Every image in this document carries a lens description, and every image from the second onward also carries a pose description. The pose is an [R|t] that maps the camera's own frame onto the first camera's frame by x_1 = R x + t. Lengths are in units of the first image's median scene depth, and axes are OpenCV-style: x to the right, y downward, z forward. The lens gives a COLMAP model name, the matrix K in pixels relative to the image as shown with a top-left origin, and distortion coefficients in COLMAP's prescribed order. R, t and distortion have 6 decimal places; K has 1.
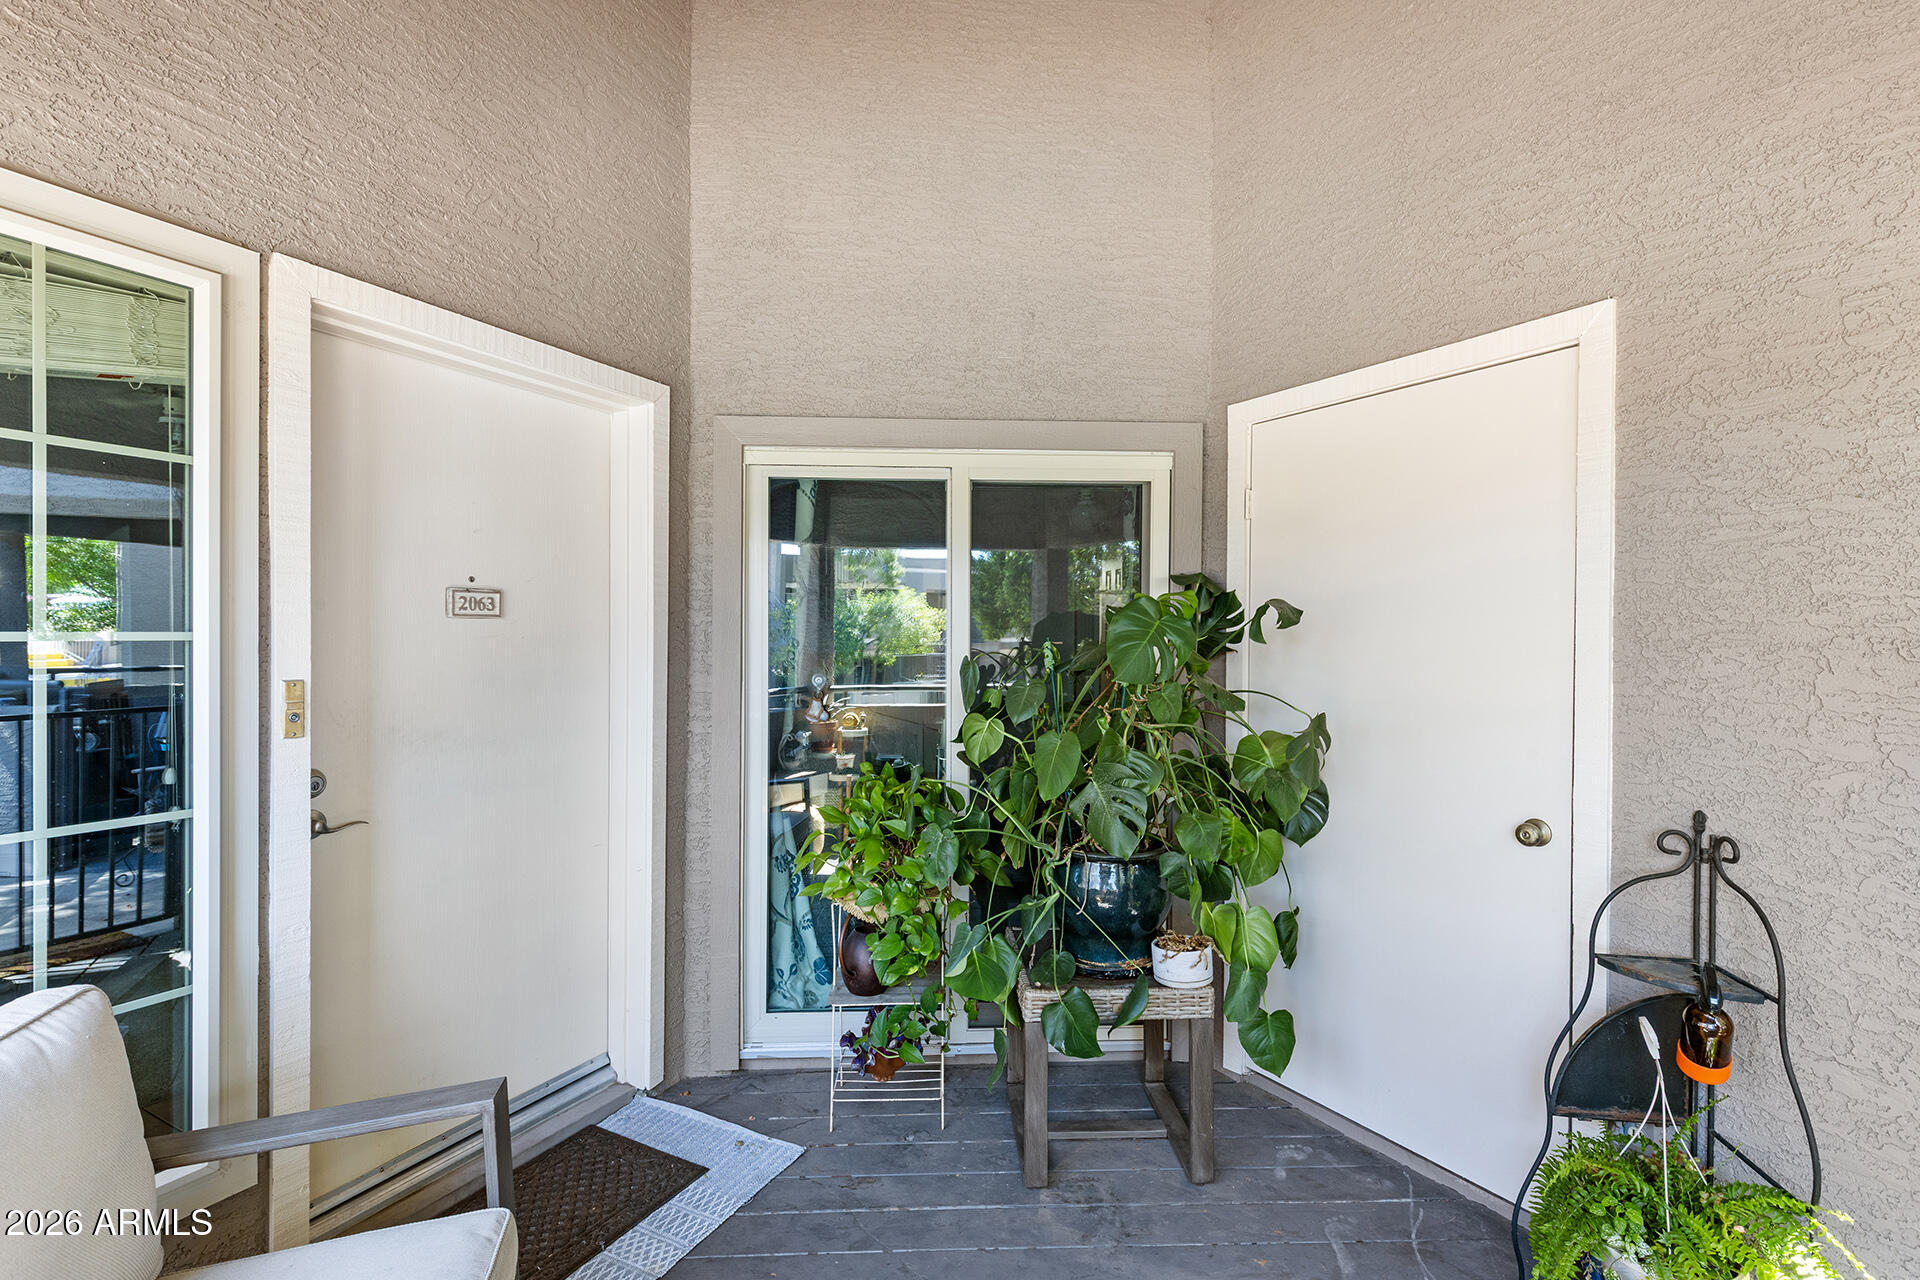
lens RADIAL K [[863.8, 0, 960.1], [0, 863.8, 655.1], [0, 0, 1]] dist [0.005184, 0.000343]
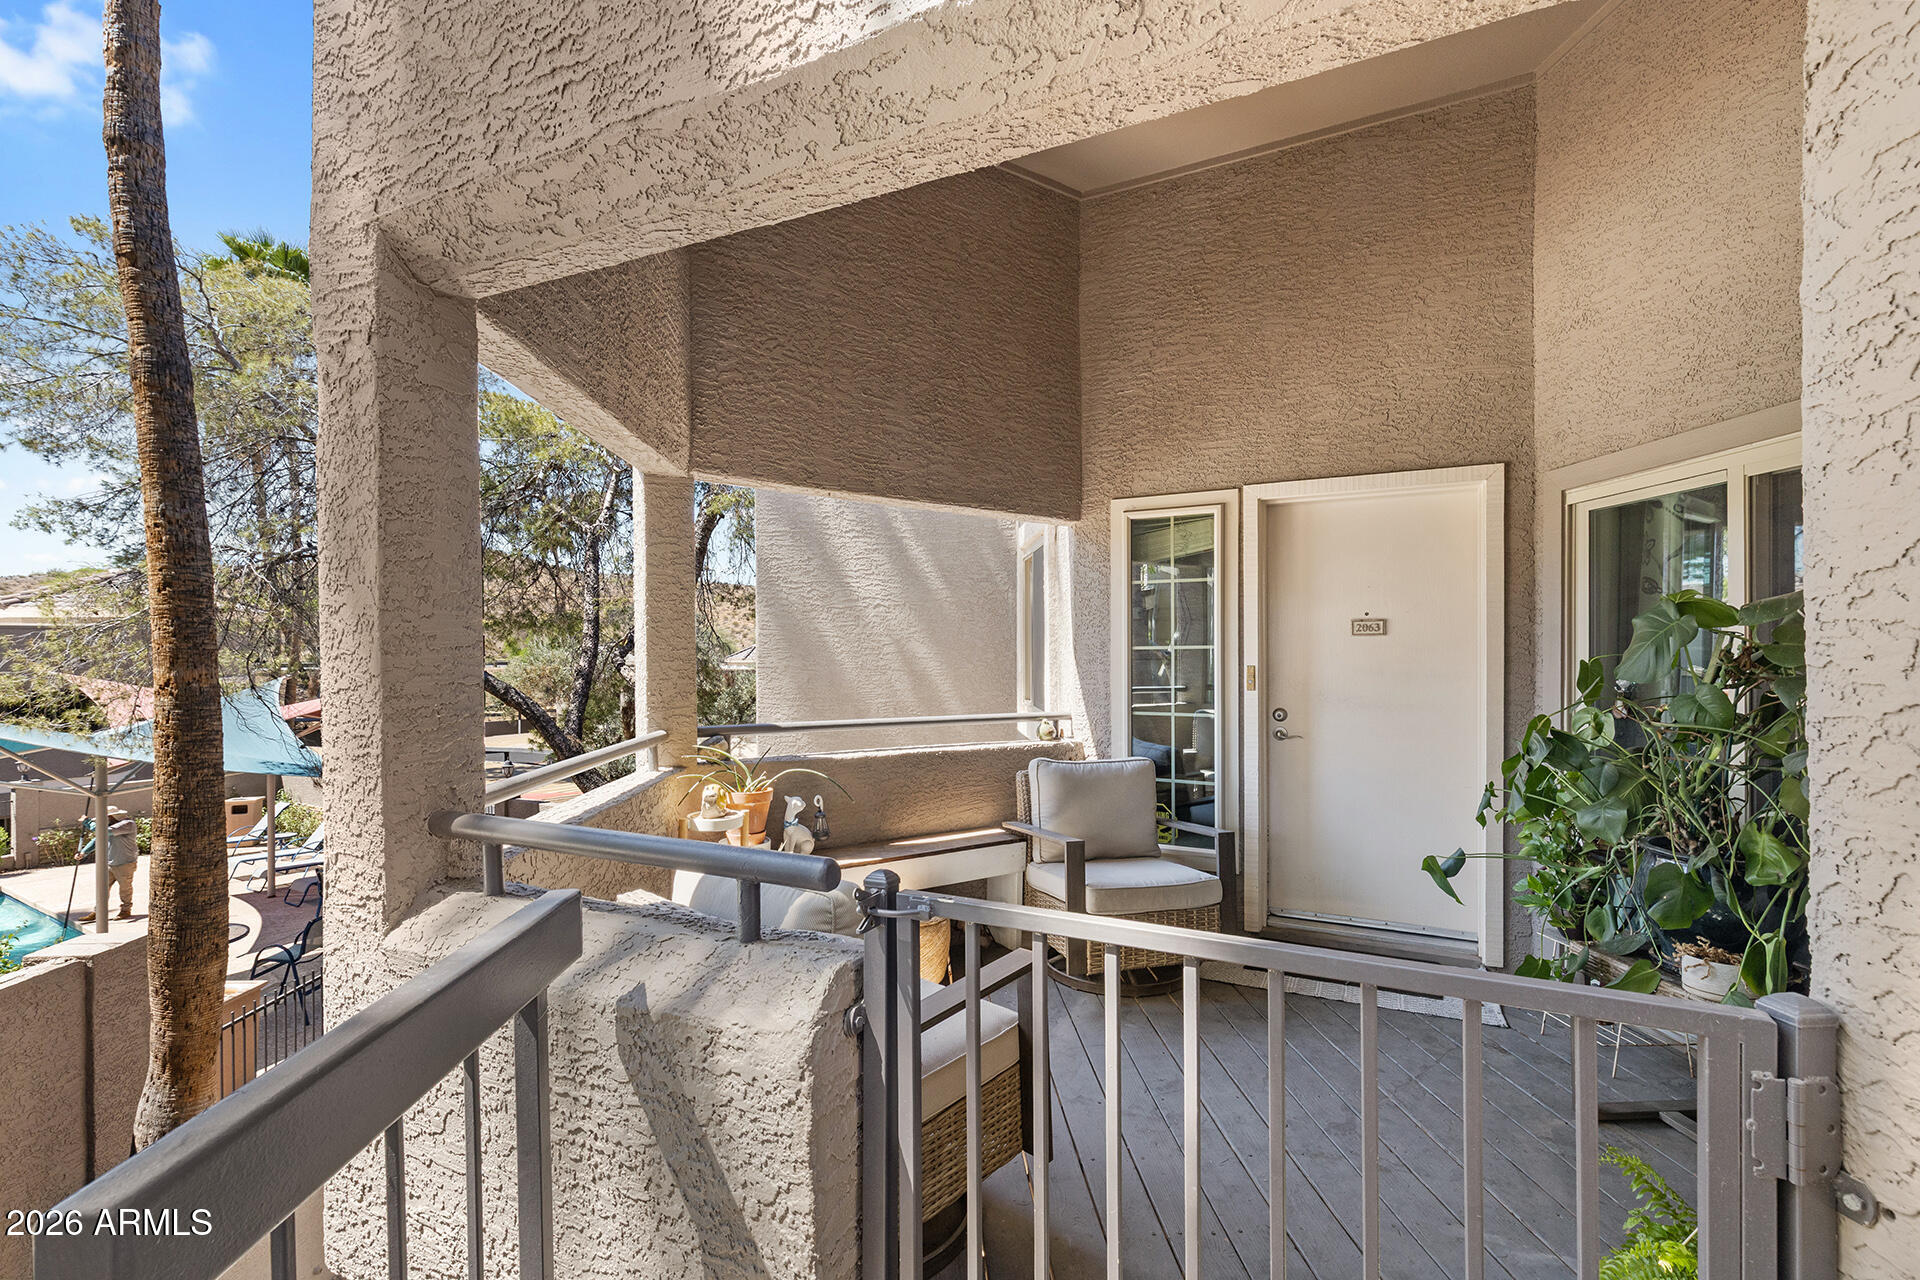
lens RADIAL K [[863.8, 0, 963.9], [0, 863.8, 649.9], [0, 0, 1]] dist [0.005184, 0.000343]
pose [[0.032093, -0.005285, -0.999471, 1.081670], [-0.018253, 0.999816, -0.005872, 0.009728], [0.999318, 0.018432, 0.031991, 0.117811]]
